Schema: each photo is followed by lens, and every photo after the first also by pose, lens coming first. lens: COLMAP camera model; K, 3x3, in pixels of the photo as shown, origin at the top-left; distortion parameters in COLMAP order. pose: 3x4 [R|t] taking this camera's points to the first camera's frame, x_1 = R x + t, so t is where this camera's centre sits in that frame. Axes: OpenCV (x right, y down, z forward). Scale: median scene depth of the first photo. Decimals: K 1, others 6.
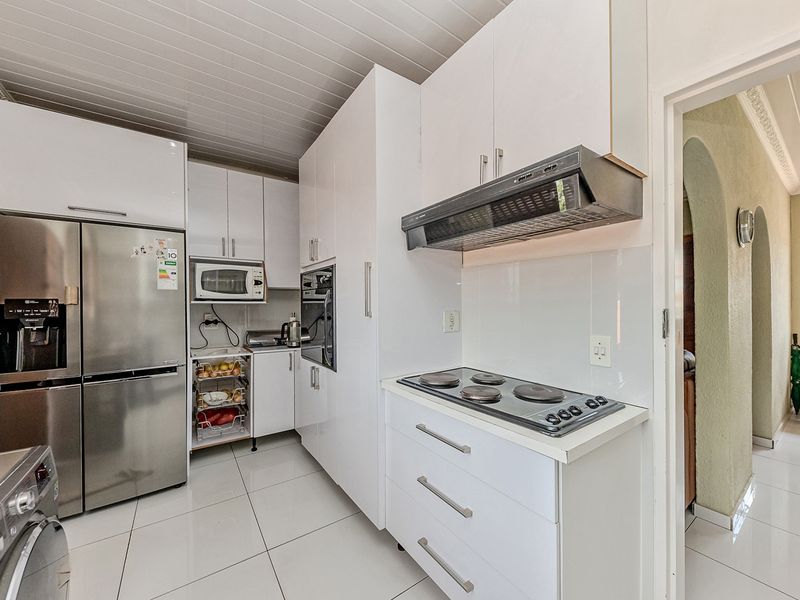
lens RADIAL K [[312.9, 0, 401.5], [0, 312.9, 304.5], [0, 0, 1]] dist [0.000826, -0.000073]
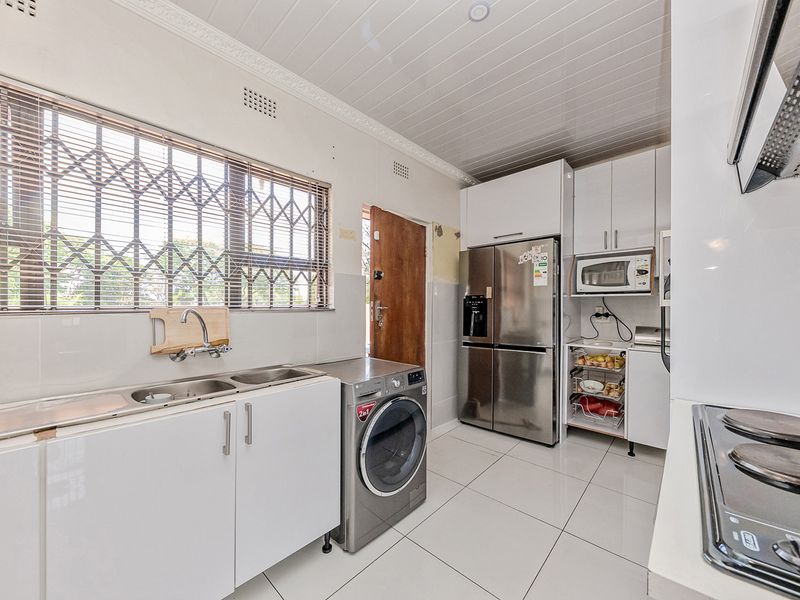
lens RADIAL K [[312.9, 0, 402.0], [0, 312.9, 303.4], [0, 0, 1]] dist [0.000826, -0.000073]
pose [[0.221475, -0.001461, -0.975165, 0.287137], [0.006380, 0.999980, -0.000049, 0.016045], [0.975145, -0.006211, 0.221480, 0.144463]]
